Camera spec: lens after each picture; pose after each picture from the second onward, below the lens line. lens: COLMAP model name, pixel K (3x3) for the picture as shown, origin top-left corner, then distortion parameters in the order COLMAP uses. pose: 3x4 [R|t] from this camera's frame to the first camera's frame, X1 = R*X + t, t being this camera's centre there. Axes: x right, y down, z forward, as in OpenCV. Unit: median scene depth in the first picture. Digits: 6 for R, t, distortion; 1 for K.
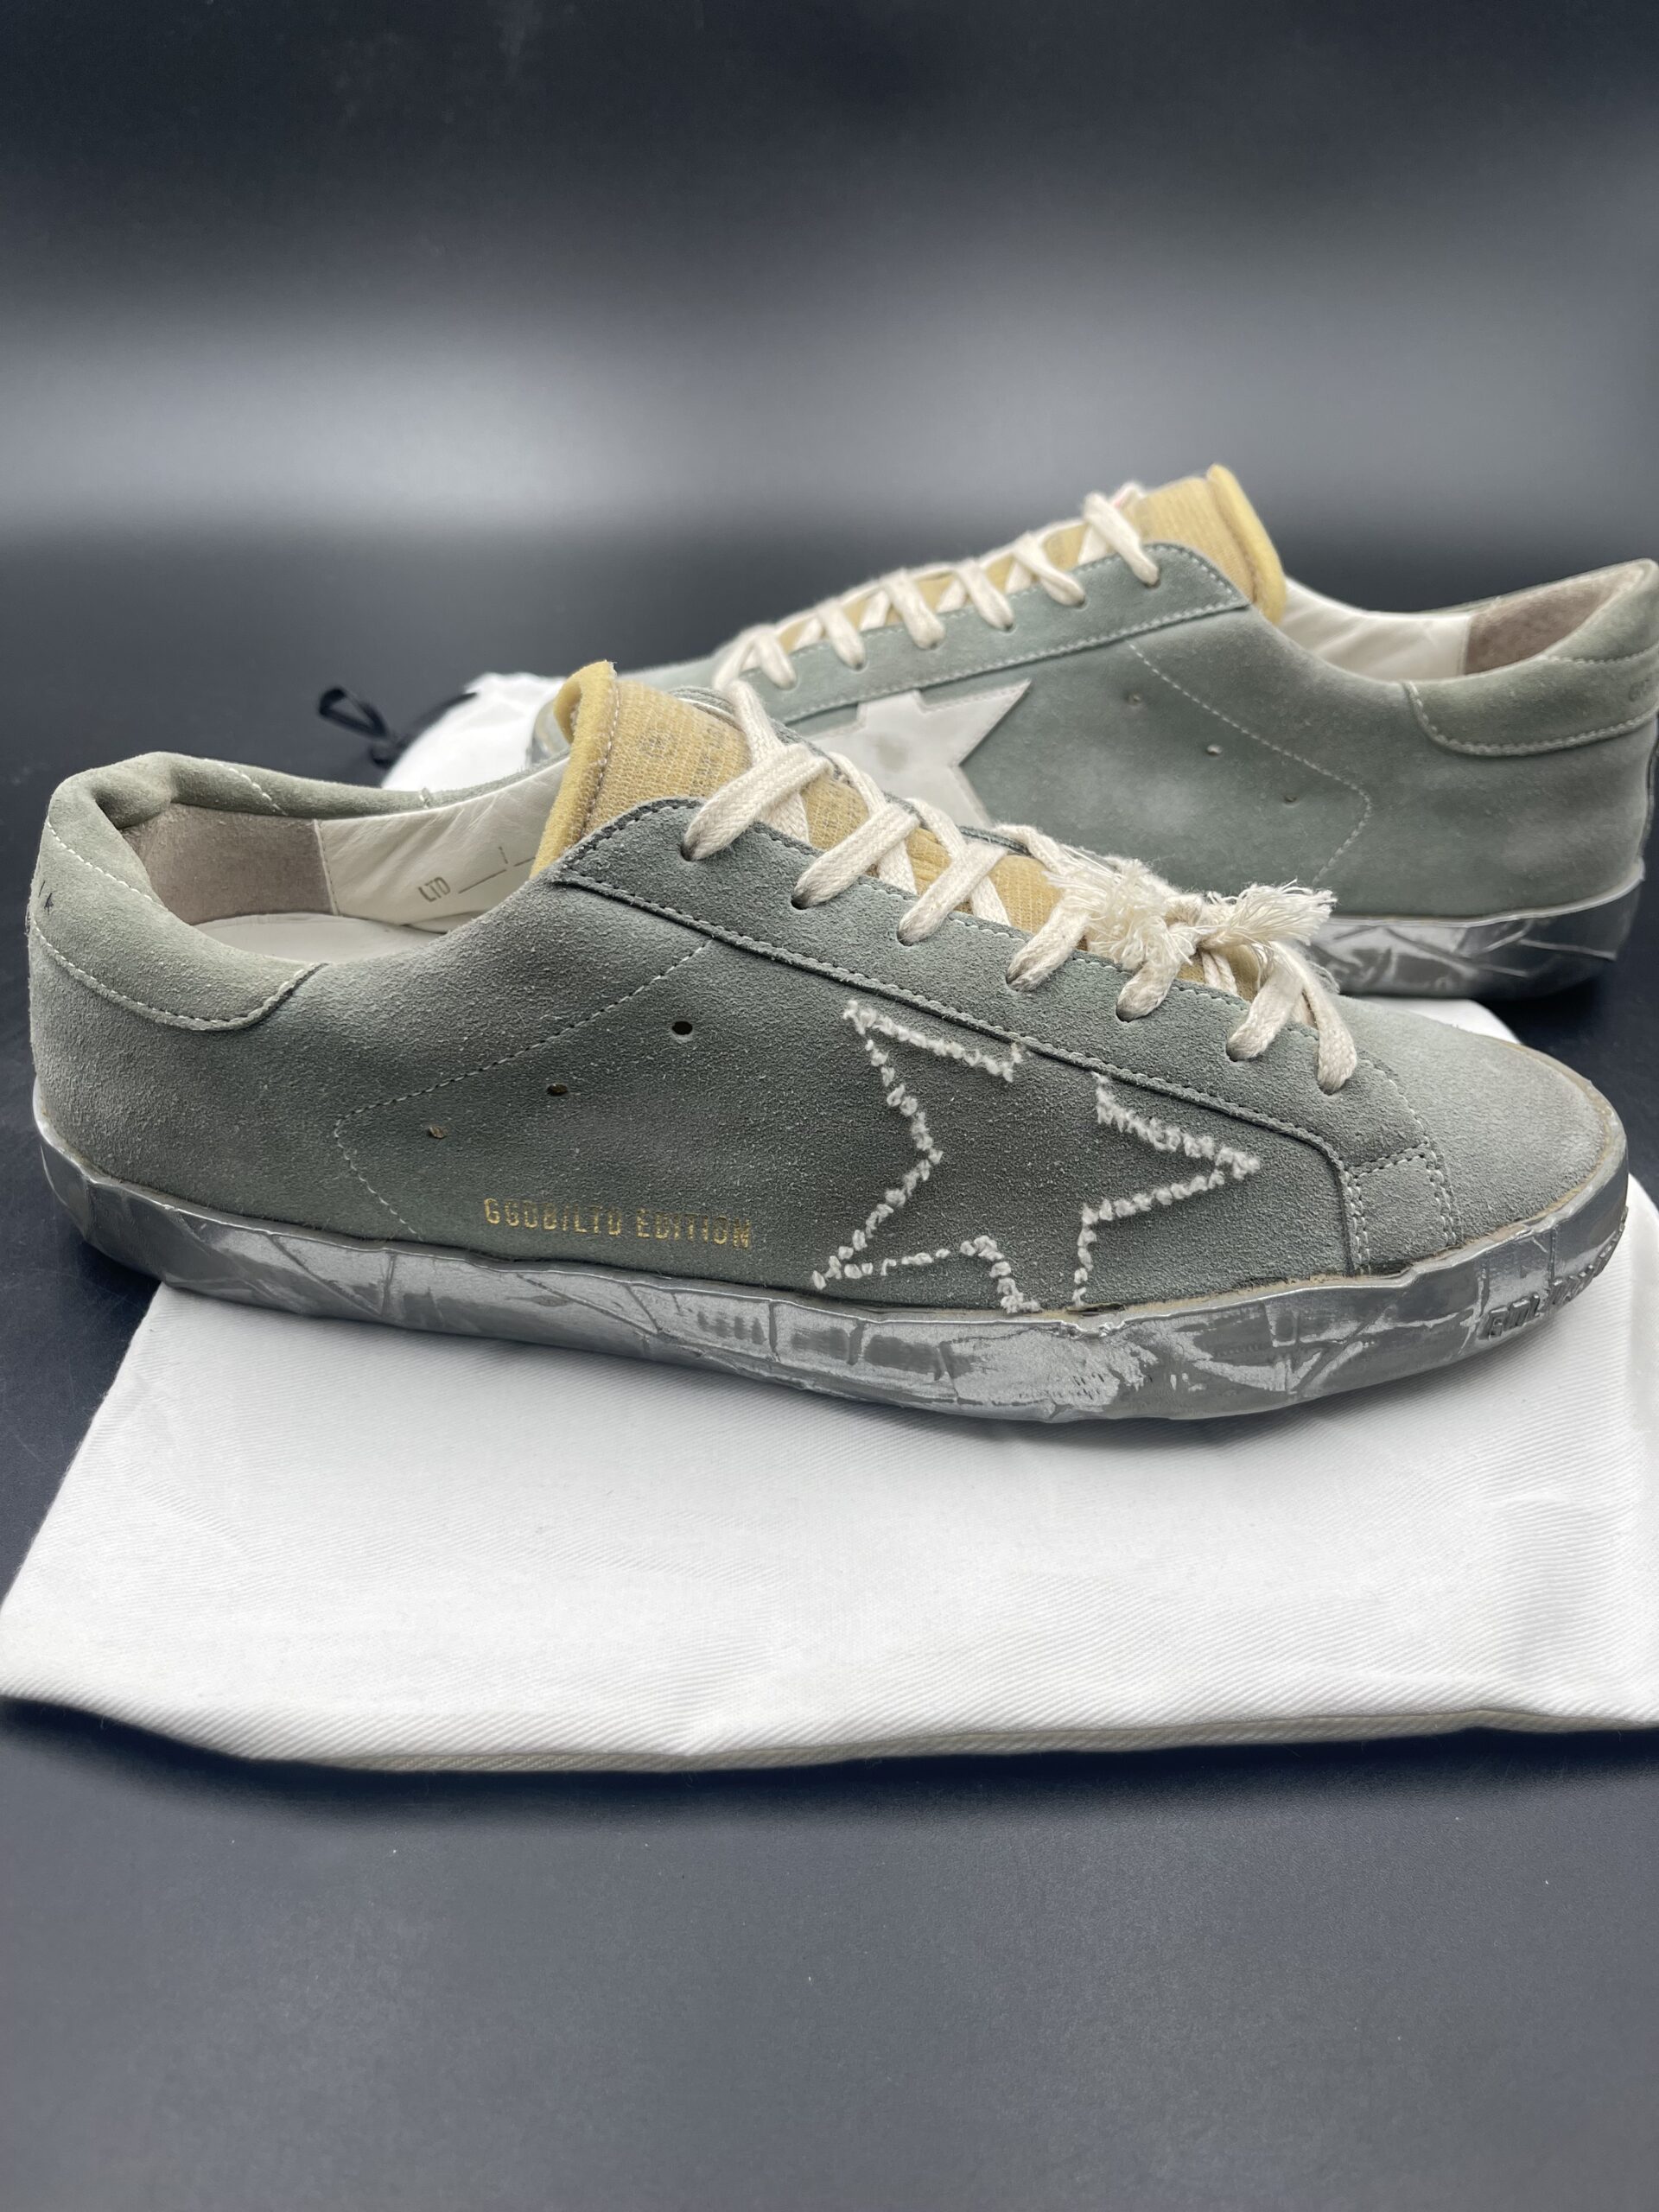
lens RADIAL K [[1694.4, 0, 807.1], [0, 1694.4, 1108.1], [0, 0, 1]] dist [0.032786, -0.071246]
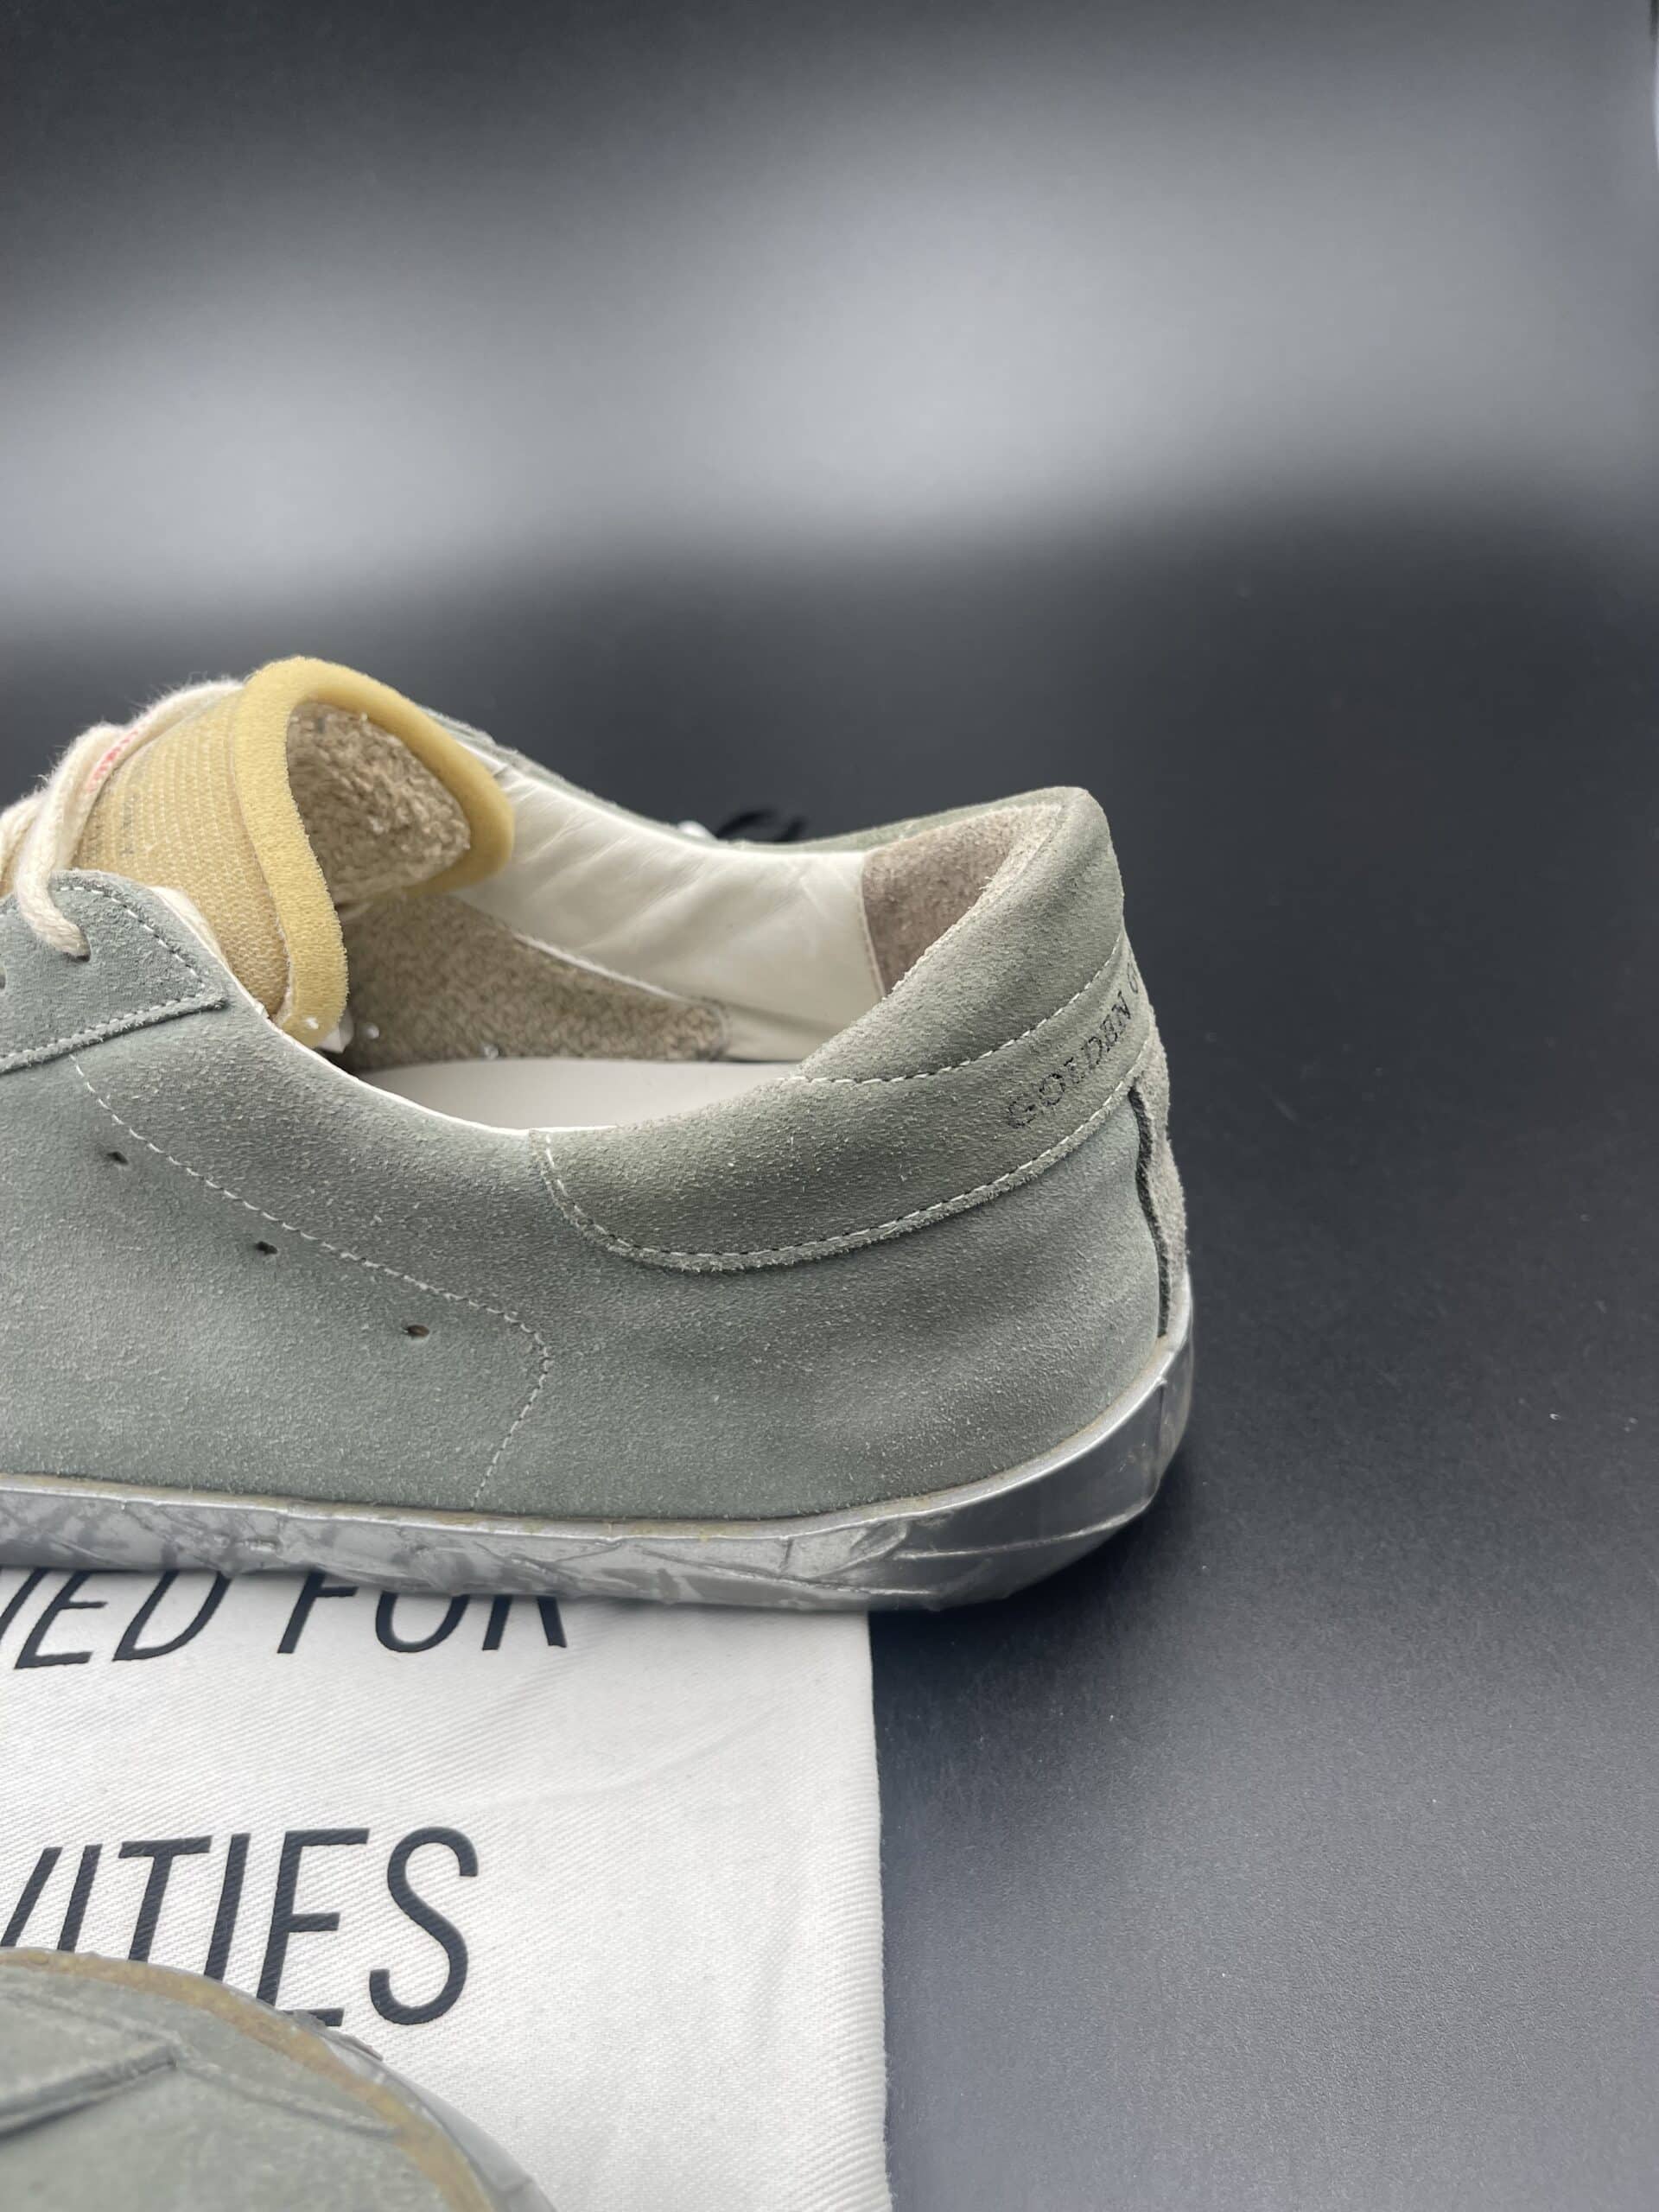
lens RADIAL K [[1704.3, 0, 813.6], [0, 1704.3, 1132.7], [0, 0, 1]] dist [0.021494, -0.068943]
pose [[0.992001, -0.077665, -0.099512, 0.655575], [0.087341, 0.991456, 0.096887, -0.400405], [0.091137, -0.104804, 0.990308, 0.710217]]
